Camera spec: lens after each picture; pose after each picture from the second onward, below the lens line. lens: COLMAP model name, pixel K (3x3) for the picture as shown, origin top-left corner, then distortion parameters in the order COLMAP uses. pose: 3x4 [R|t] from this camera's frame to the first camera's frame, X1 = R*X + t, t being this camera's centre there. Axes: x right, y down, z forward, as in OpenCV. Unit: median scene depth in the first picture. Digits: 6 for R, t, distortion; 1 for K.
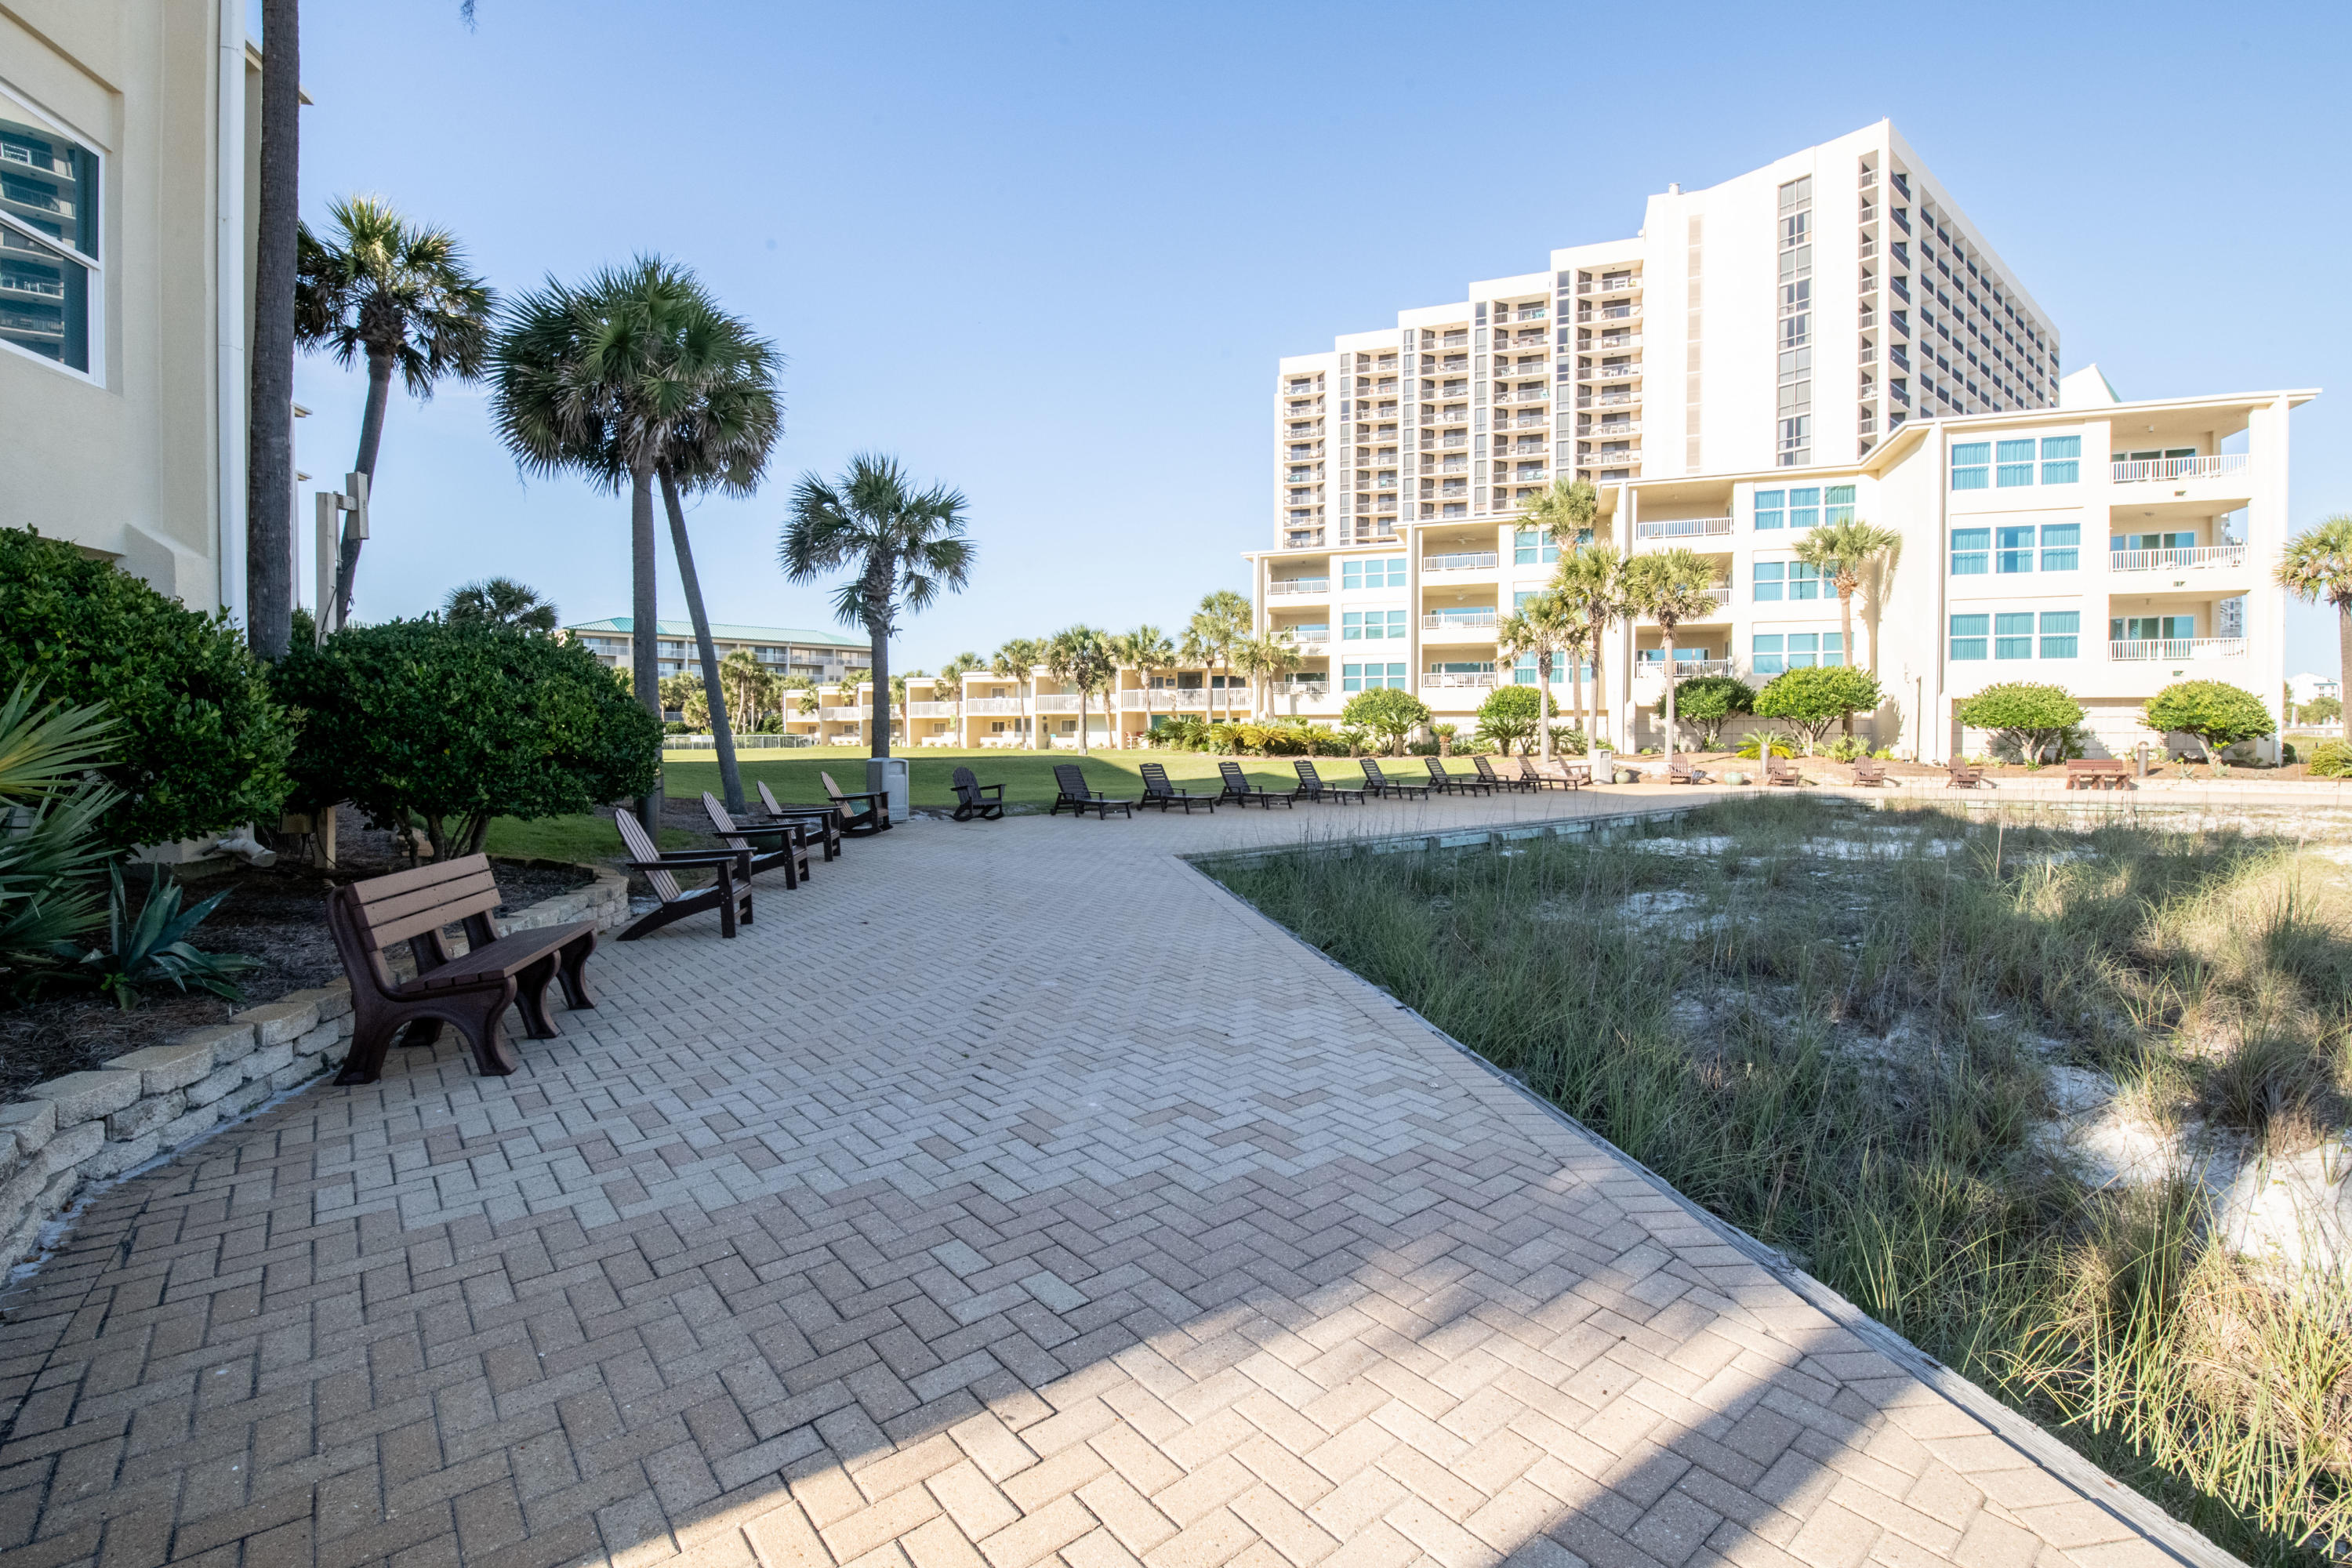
lens RADIAL K [[1038.1, 0, 1192.3], [0, 1038.1, 764.1], [0, 0, 1]] dist [-0.002570, -0.008559]
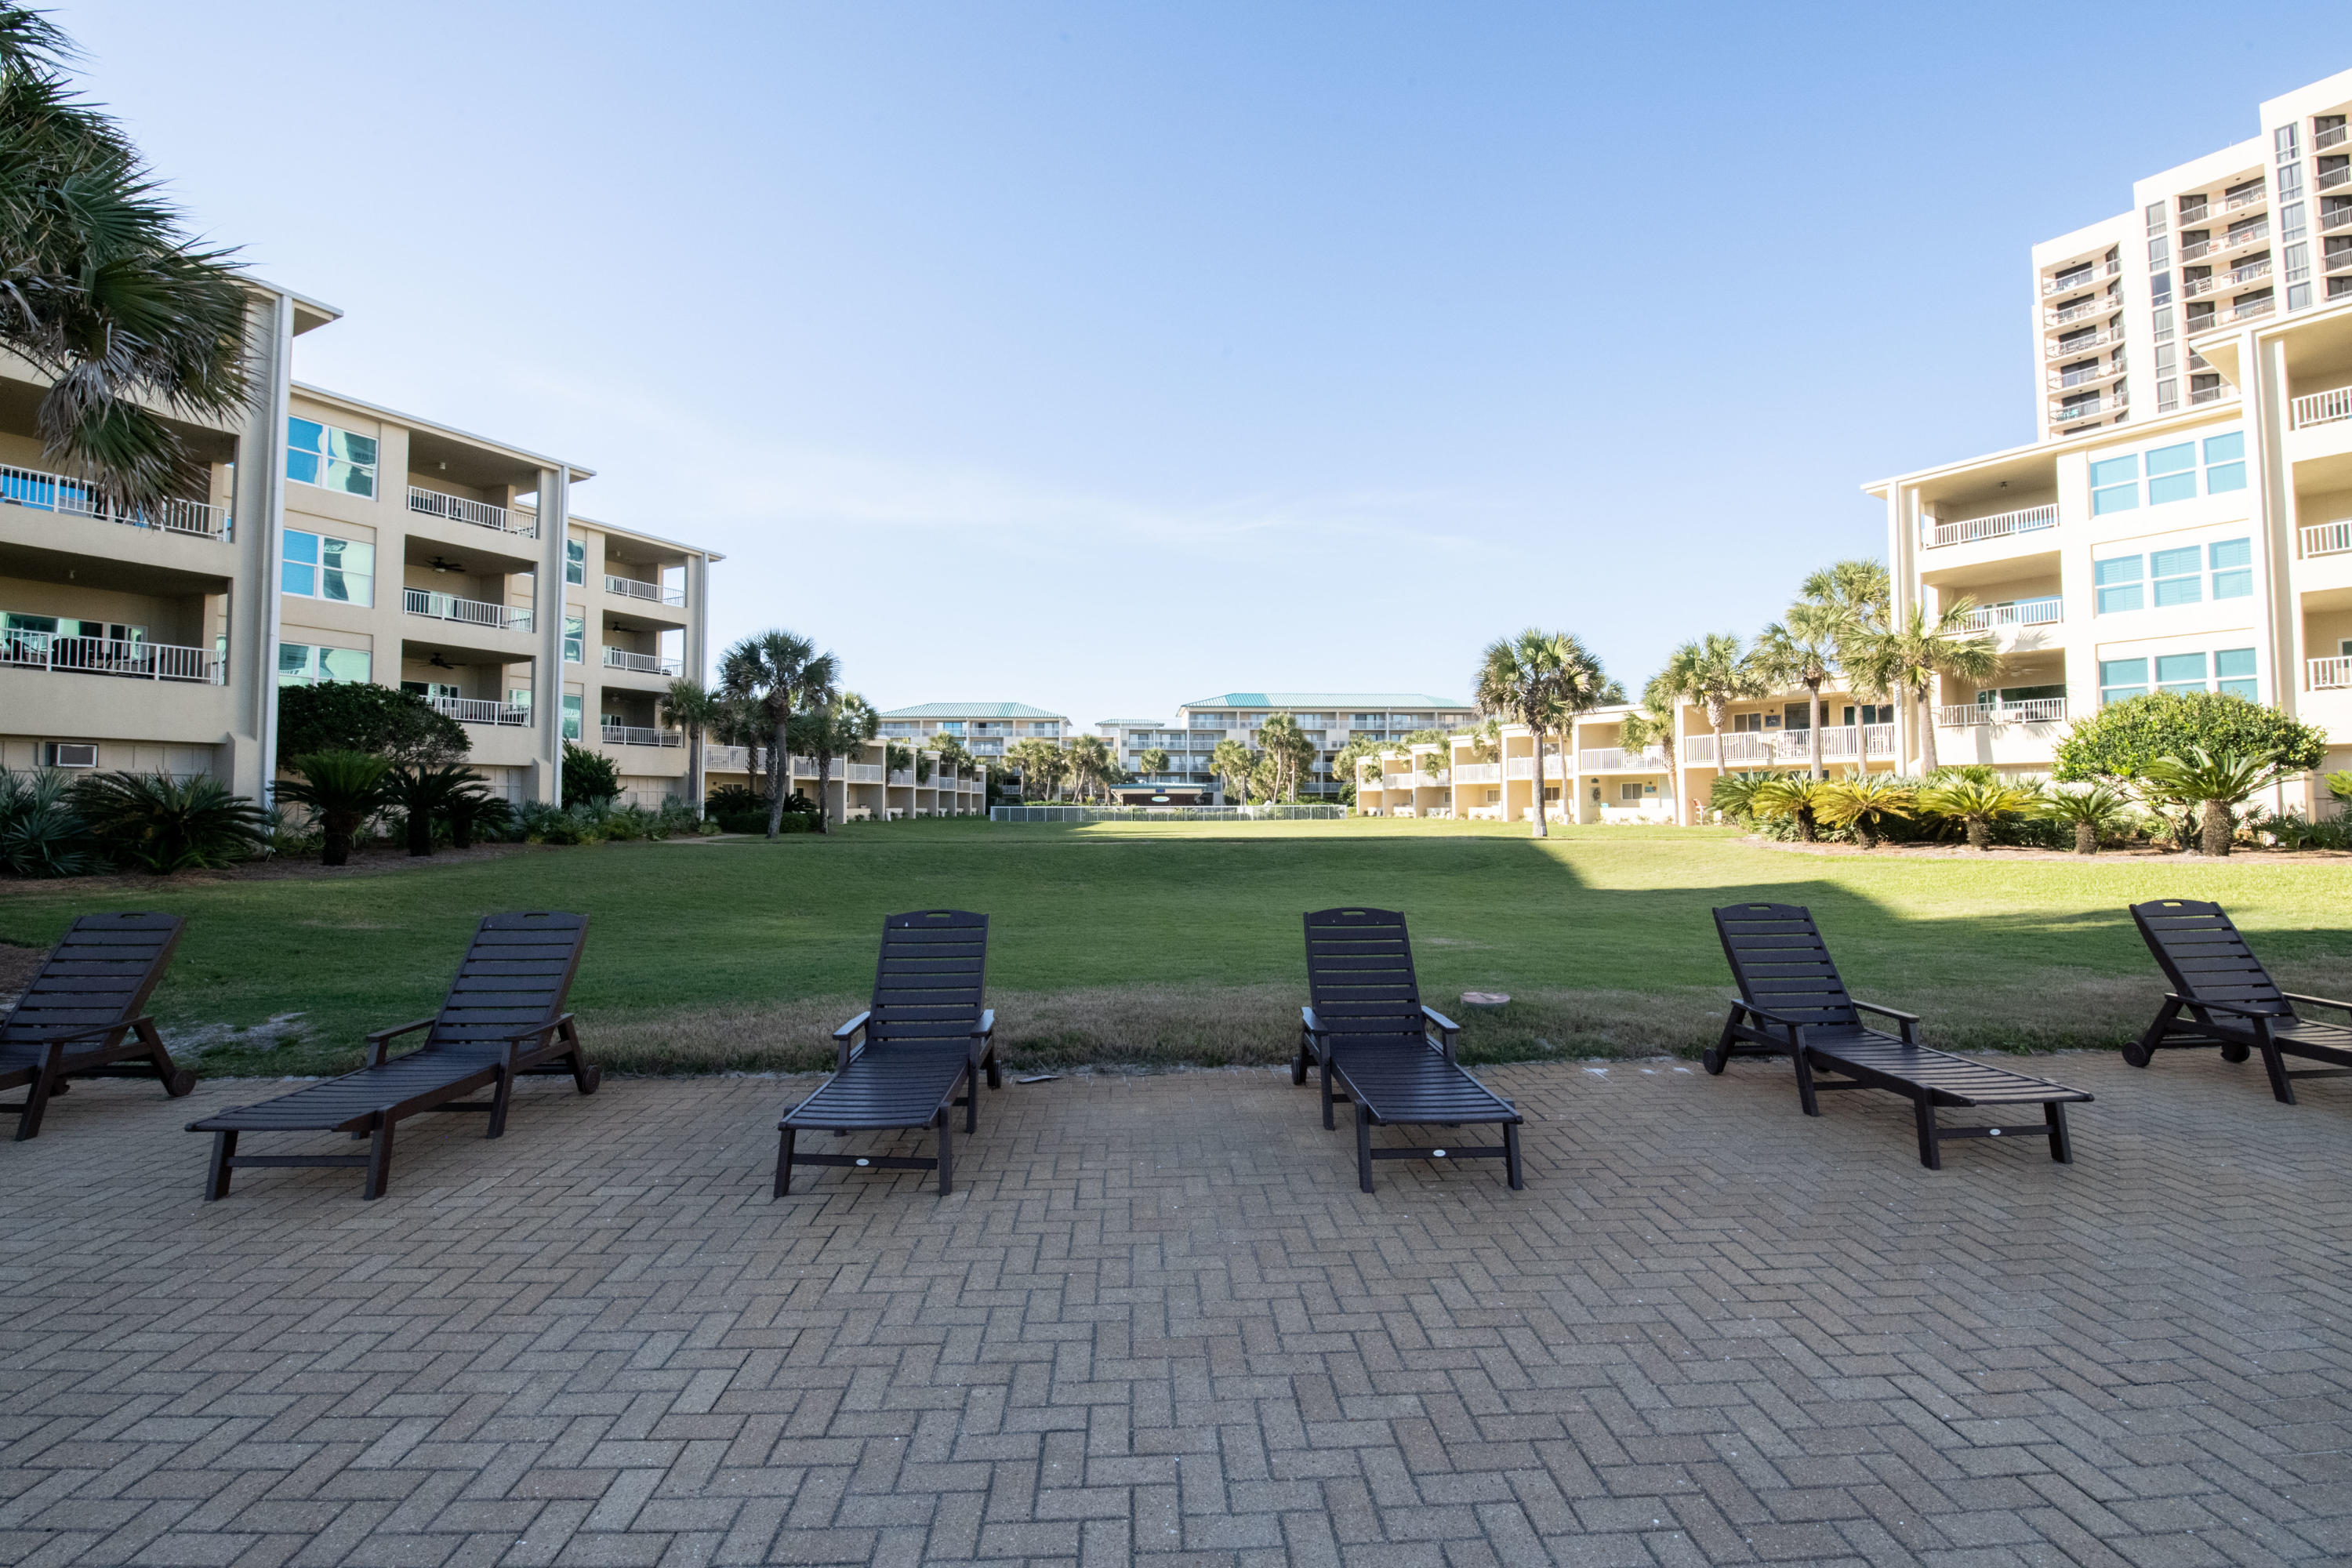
lens RADIAL K [[1038.1, 0, 1192.3], [0, 1038.1, 764.1], [0, 0, 1]] dist [-0.002570, -0.008559]
pose [[0.795665, -0.029069, -0.605039, 0.080242], [-0.011637, 0.997930, -0.063248, -0.007343], [0.605625, 0.057365, 0.793680, 0.276187]]
